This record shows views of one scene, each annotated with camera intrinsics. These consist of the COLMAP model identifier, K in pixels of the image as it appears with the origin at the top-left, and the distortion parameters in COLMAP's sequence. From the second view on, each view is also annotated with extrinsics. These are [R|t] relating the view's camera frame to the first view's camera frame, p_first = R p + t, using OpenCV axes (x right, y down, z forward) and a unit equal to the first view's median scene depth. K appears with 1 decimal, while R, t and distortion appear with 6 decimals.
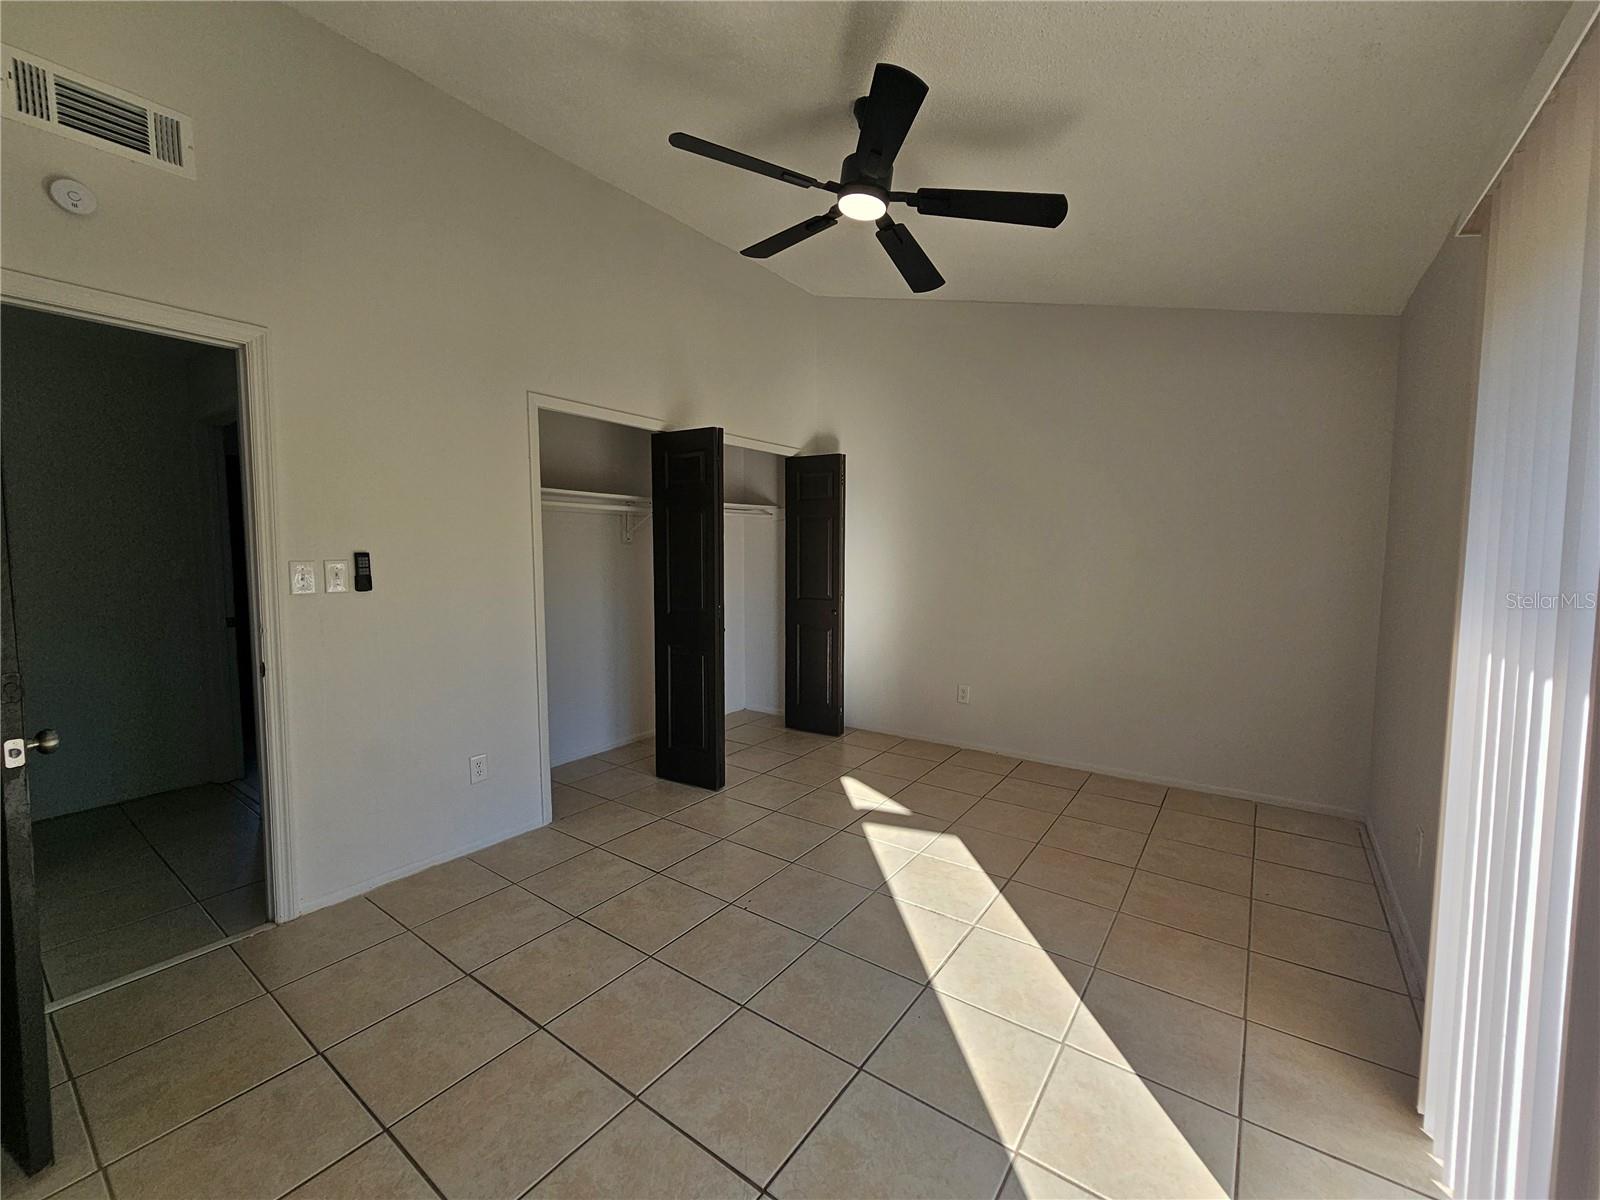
lens RADIAL K [[649.1, 0, 805.9], [0, 649.1, 573.4], [0, 0, 1]] dist [0.002009, 0.000586]
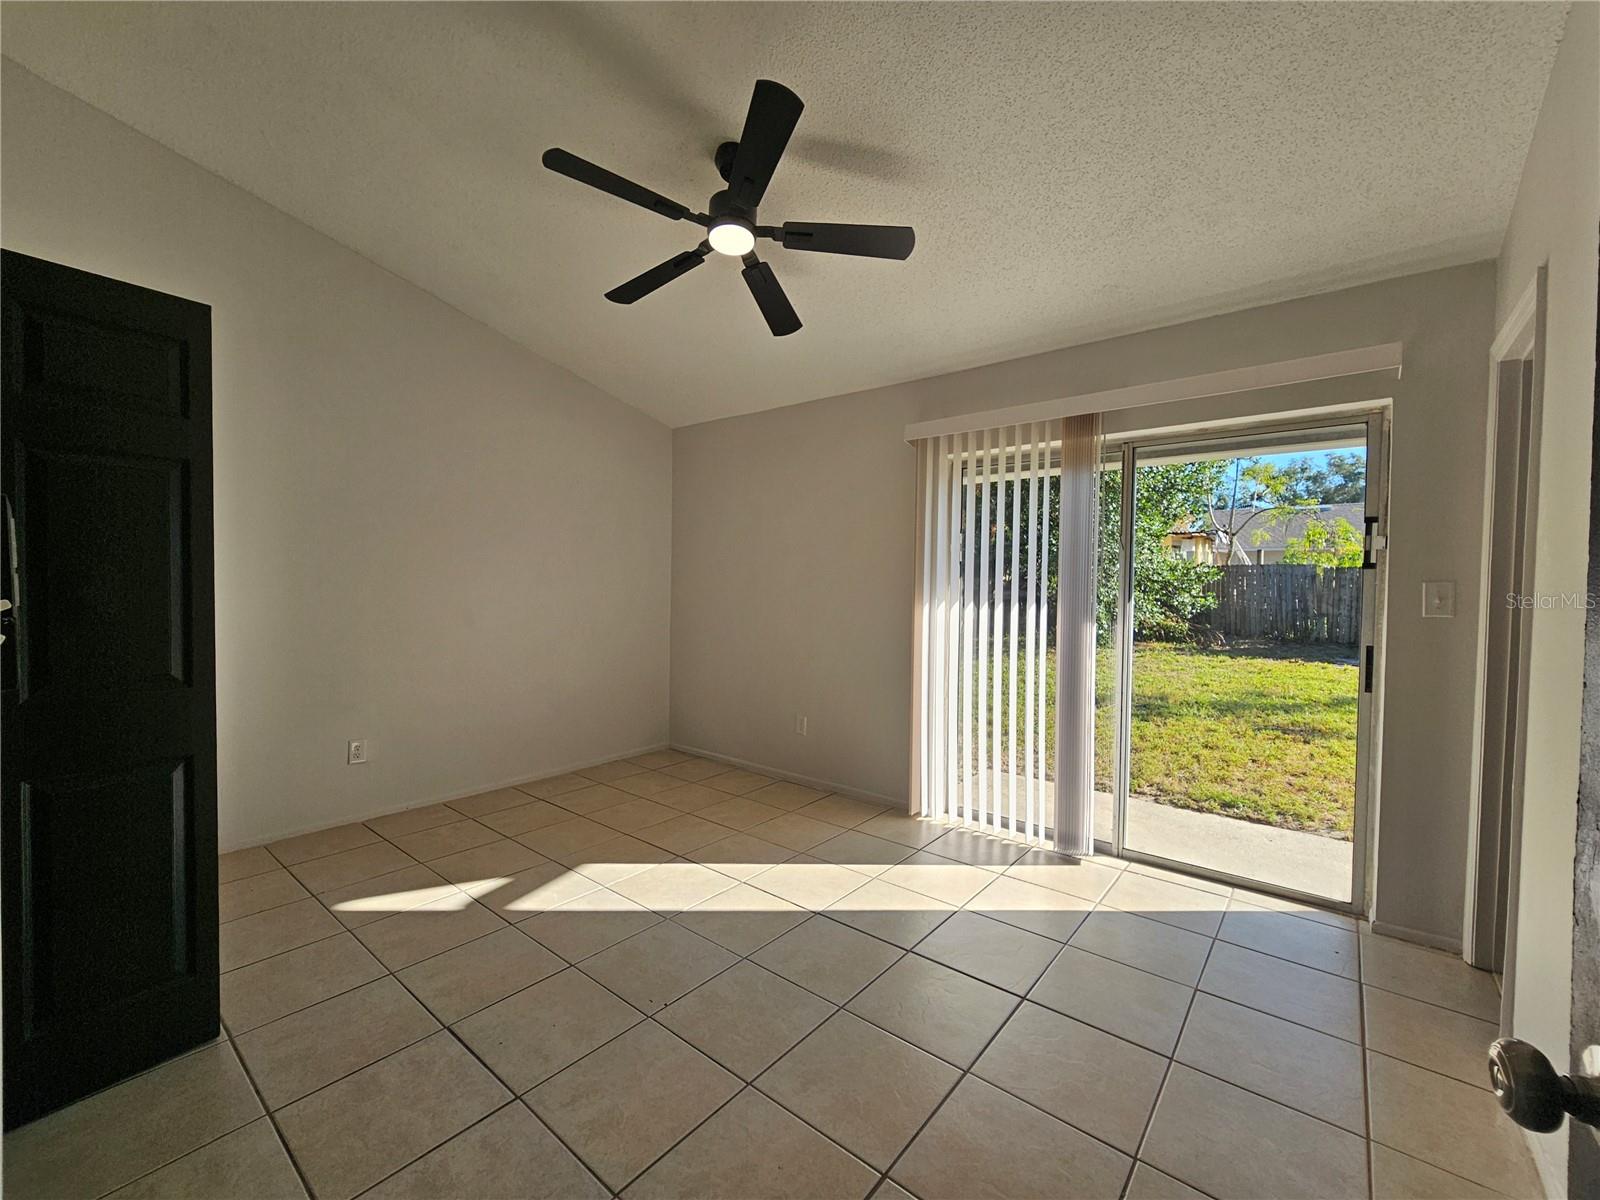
lens RADIAL K [[649.1, 0, 804.8], [0, 649.1, 597.0], [0, 0, 1]] dist [0.002009, 0.000586]
pose [[0.085425, -0.022188, 0.996097, -0.575385], [0.029135, 0.999380, 0.019762, 0.007820], [-0.995918, 0.027333, 0.086019, 0.507040]]
